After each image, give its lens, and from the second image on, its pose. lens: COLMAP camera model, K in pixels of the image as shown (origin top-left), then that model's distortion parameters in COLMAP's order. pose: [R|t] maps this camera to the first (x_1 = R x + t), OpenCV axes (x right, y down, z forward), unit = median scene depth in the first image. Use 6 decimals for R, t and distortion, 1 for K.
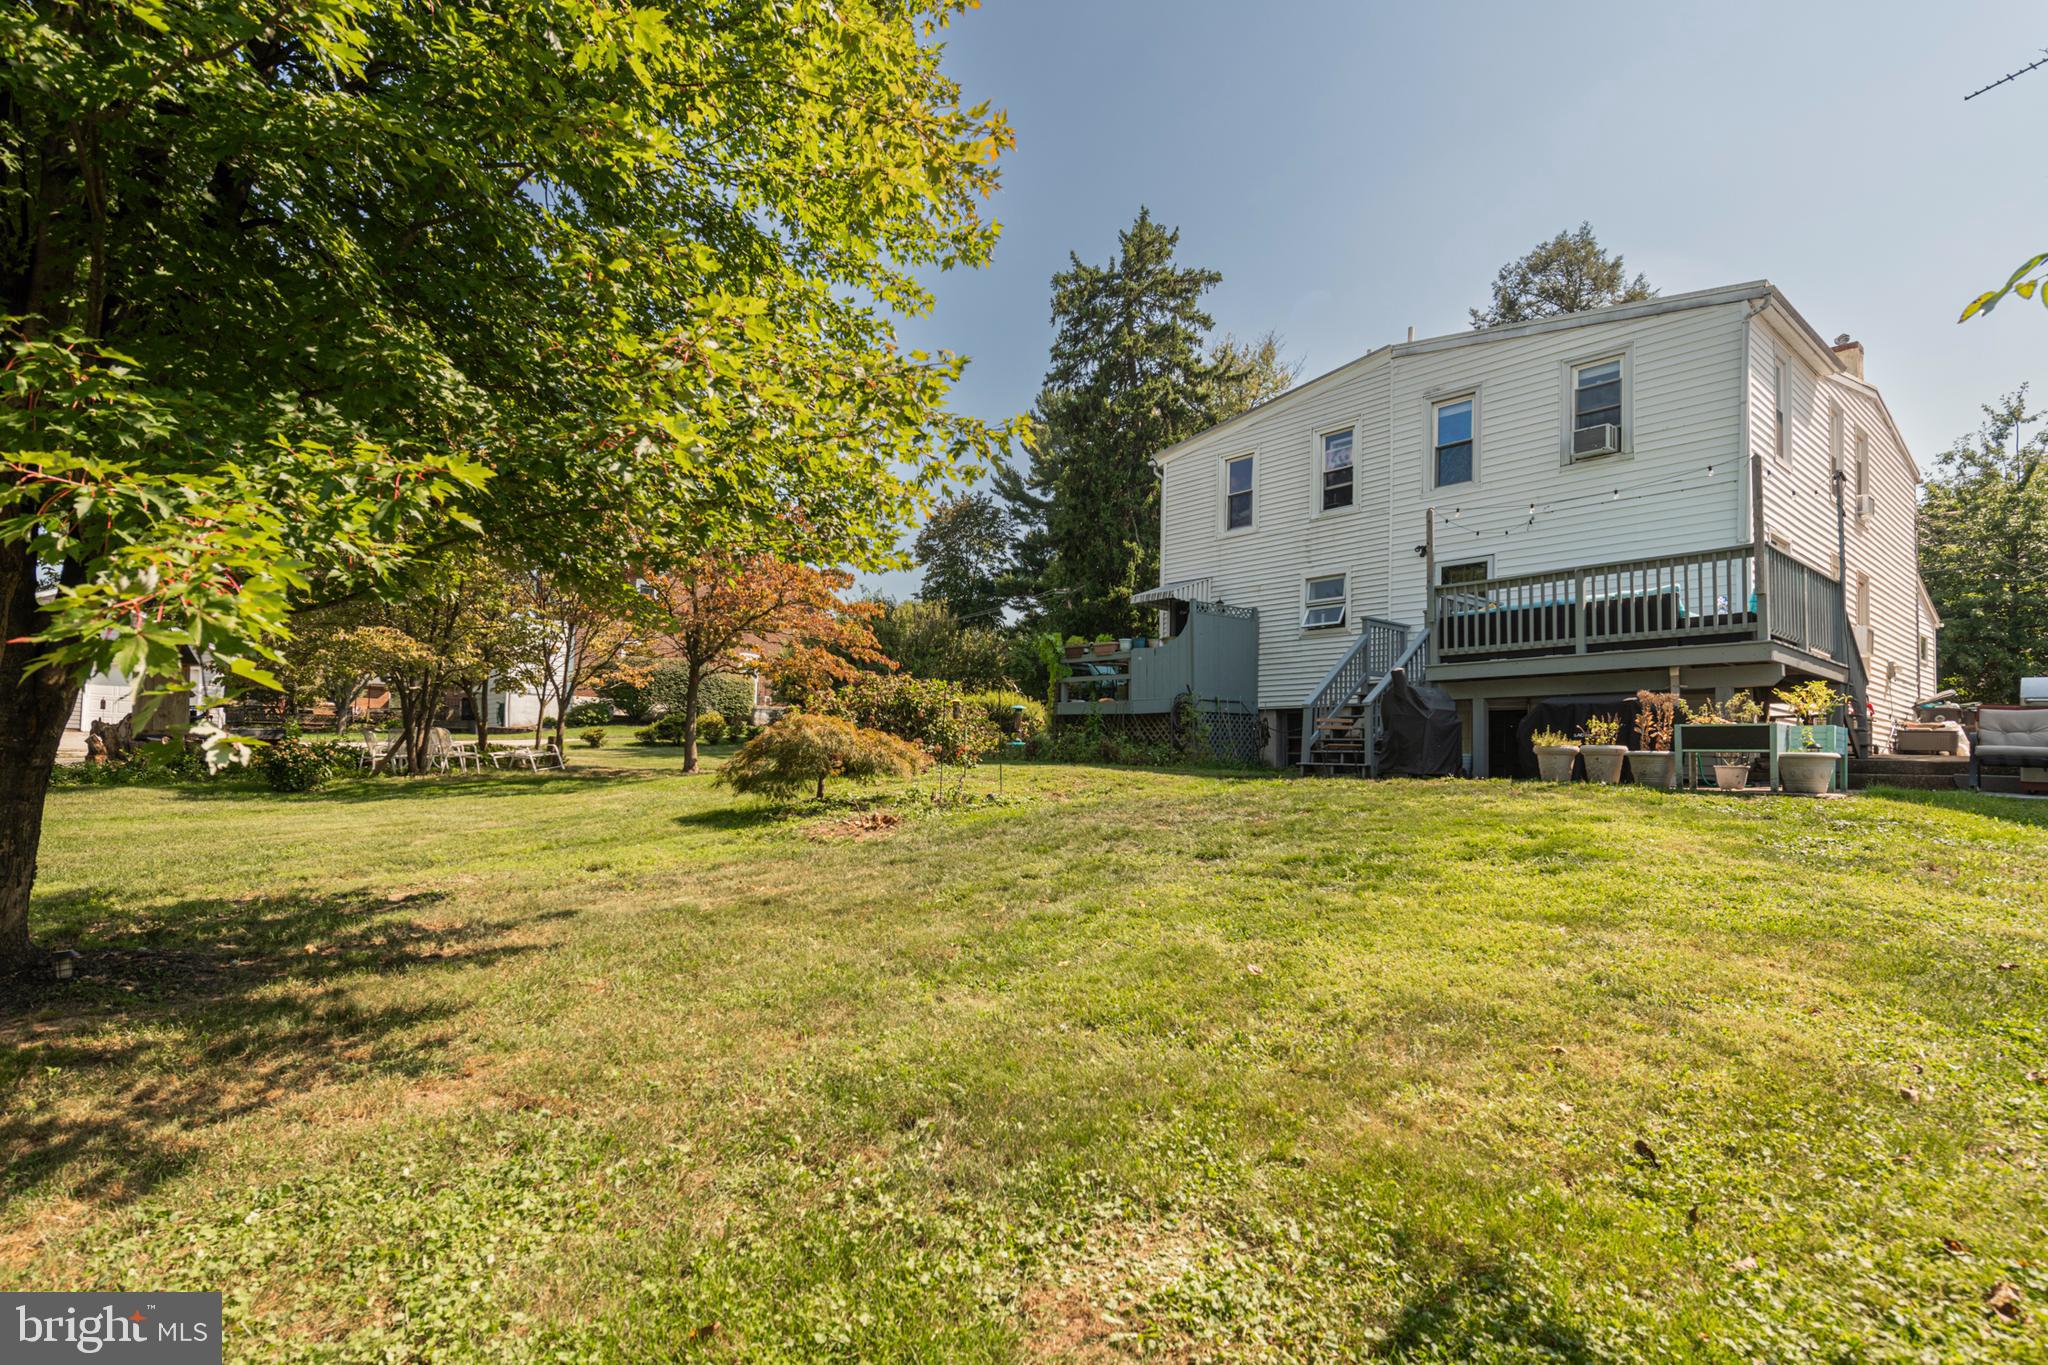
lens RADIAL K [[1047.7, 0, 1019.6], [0, 1047.7, 687.4], [0, 0, 1]] dist [-0.000182, -0.000011]
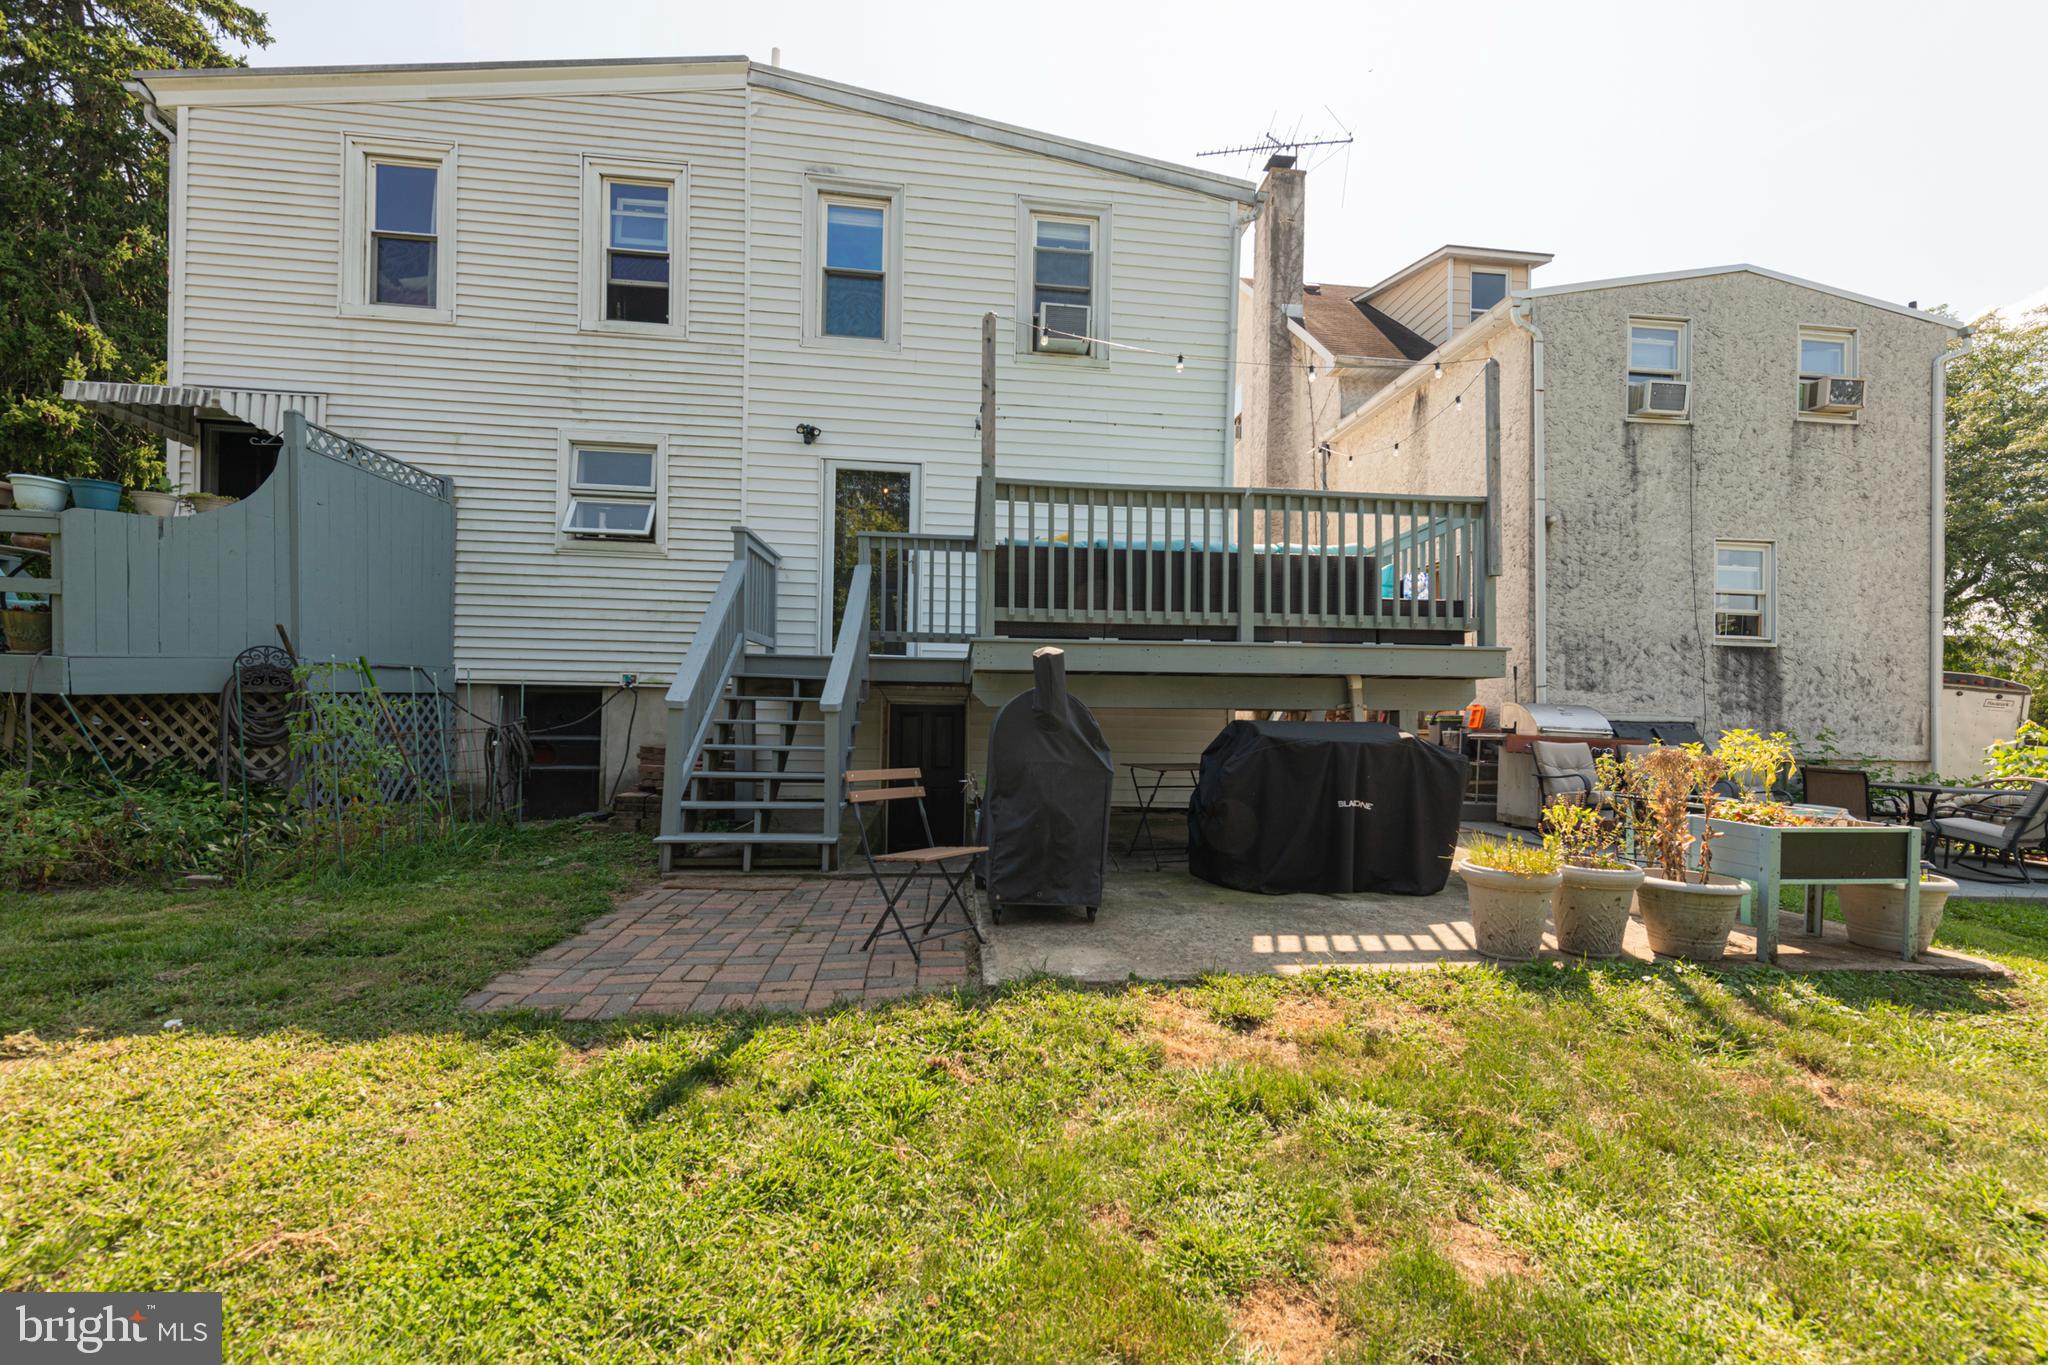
lens RADIAL K [[843.5, 0, 1061.1], [0, 843.5, 733.4], [0, 0, 1]] dist [0.001183, -0.000334]
pose [[0.576504, -0.022483, 0.816785, 0.068235], [-0.071465, 0.994403, 0.077814, -0.007622], [-0.813963, -0.103232, 0.571671, 0.565585]]
